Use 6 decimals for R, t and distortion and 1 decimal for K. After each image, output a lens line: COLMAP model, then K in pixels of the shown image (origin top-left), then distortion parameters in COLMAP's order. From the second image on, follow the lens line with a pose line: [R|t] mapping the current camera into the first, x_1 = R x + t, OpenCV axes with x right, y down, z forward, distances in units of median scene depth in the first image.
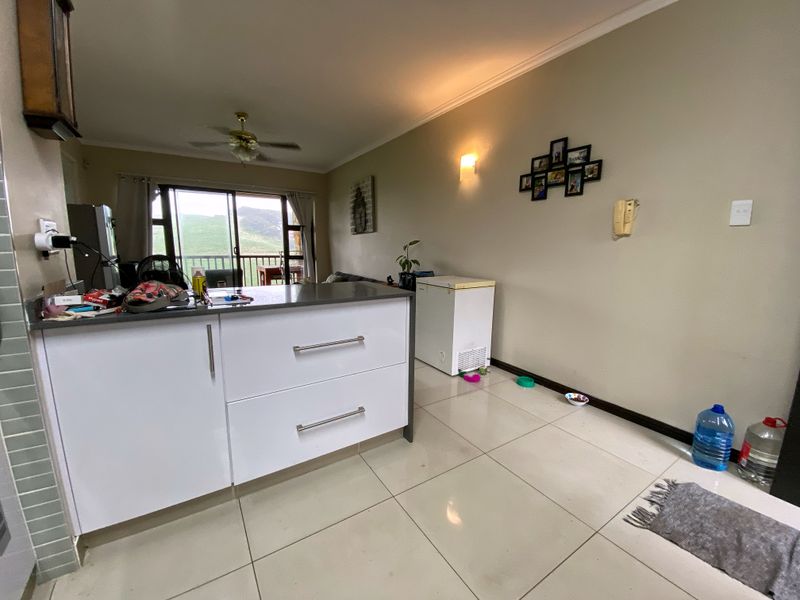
lens RADIAL K [[326.2, 0, 398.9], [0, 326.2, 302.3], [0, 0, 1]] dist [0.016256, -0.019751]
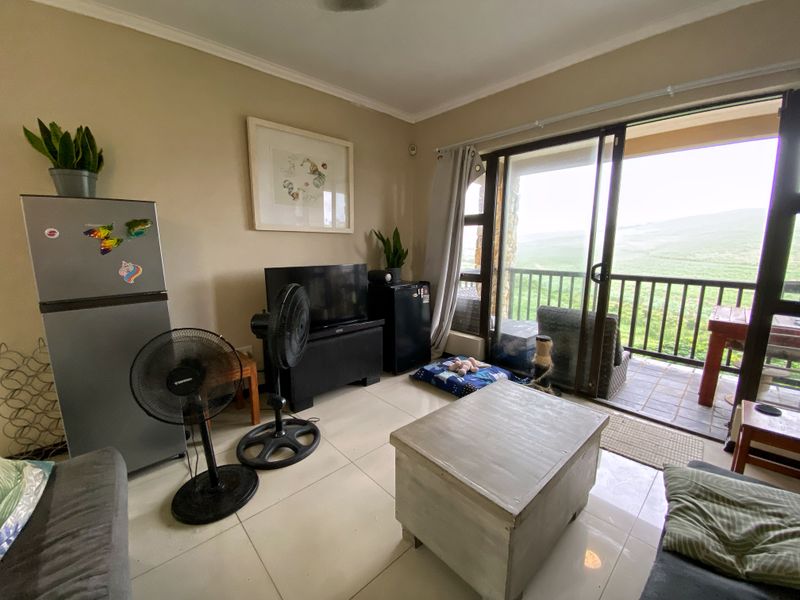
lens RADIAL K [[326.2, 0, 398.9], [0, 326.2, 302.3], [0, 0, 1]] dist [0.016256, -0.019751]
pose [[0.191548, 0.153905, -0.969341, -0.142540], [-0.151079, 0.980482, 0.125819, -0.149739], [0.969786, 0.122347, 0.211061, 0.763092]]
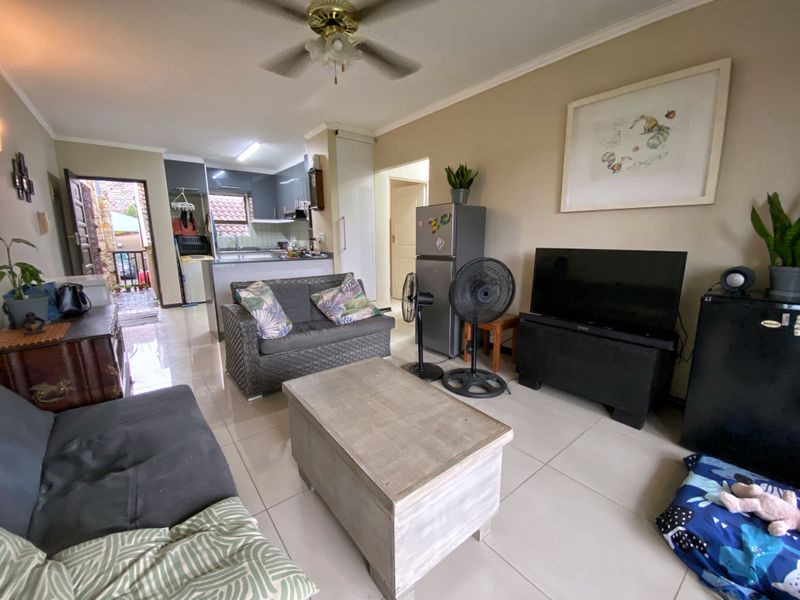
lens RADIAL K [[326.2, 0, 398.9], [0, 326.2, 302.3], [0, 0, 1]] dist [0.016256, -0.019751]
pose [[-0.994902, 0.010771, -0.100269, -0.370949], [-0.024669, 0.938076, 0.345550, -0.202168], [0.097782, 0.346262, -0.933028, 1.156268]]
